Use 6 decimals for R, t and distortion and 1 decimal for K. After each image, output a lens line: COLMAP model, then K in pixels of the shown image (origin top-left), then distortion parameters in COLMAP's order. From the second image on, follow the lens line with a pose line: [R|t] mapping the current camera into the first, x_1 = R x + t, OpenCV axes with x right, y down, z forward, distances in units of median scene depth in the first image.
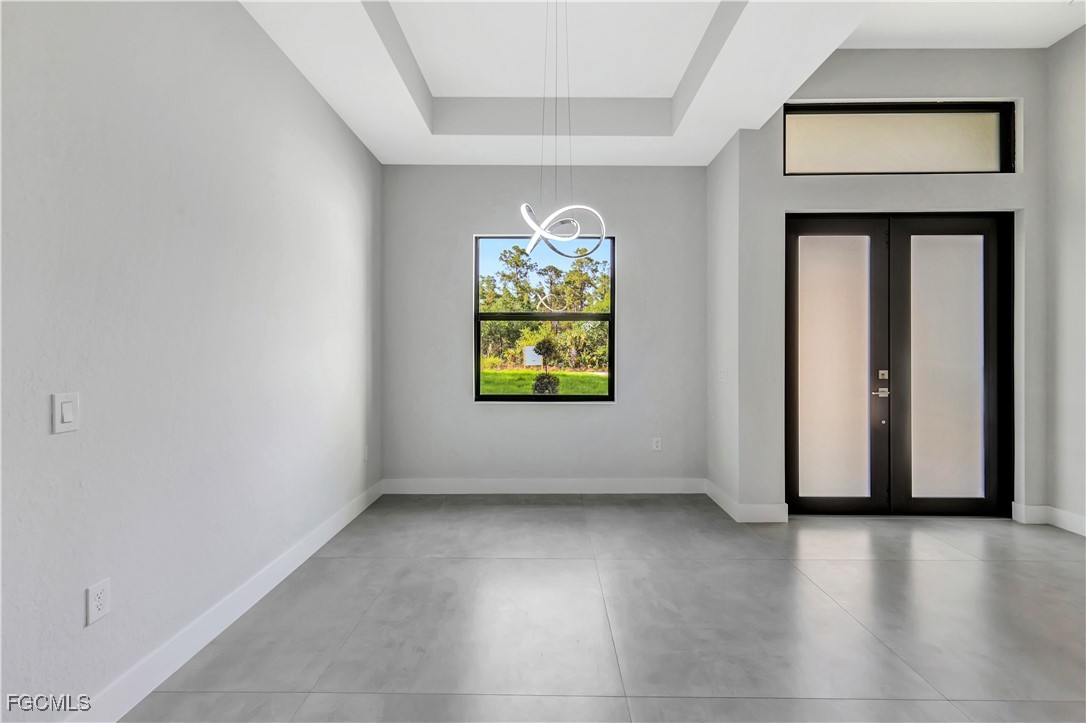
lens RADIAL K [[475.5, 0, 544.6], [0, 475.5, 364.8], [0, 0, 1]] dist [0.003975, -0.000024]
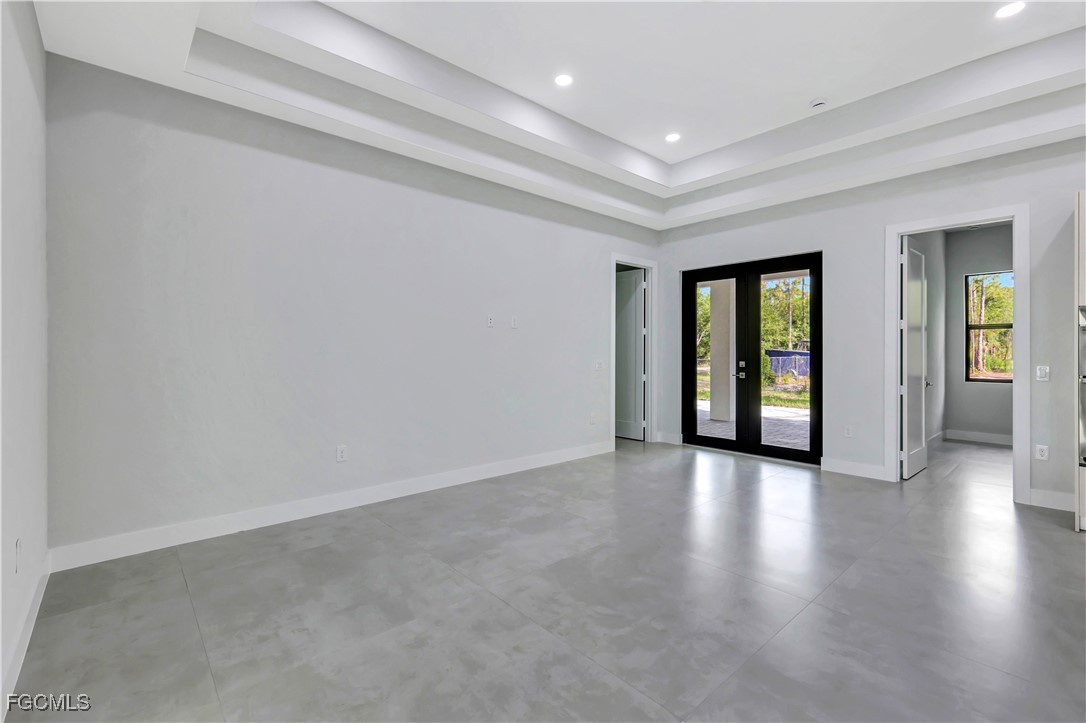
lens RADIAL K [[475.5, 0, 539.4], [0, 475.5, 354.8], [0, 0, 1]] dist [0.003975, -0.000024]
pose [[0.685047, 0.010085, -0.728430, 1.405180], [-0.006367, 0.999949, 0.007856, -0.019732], [0.728471, -0.000744, 0.685076, -0.586722]]
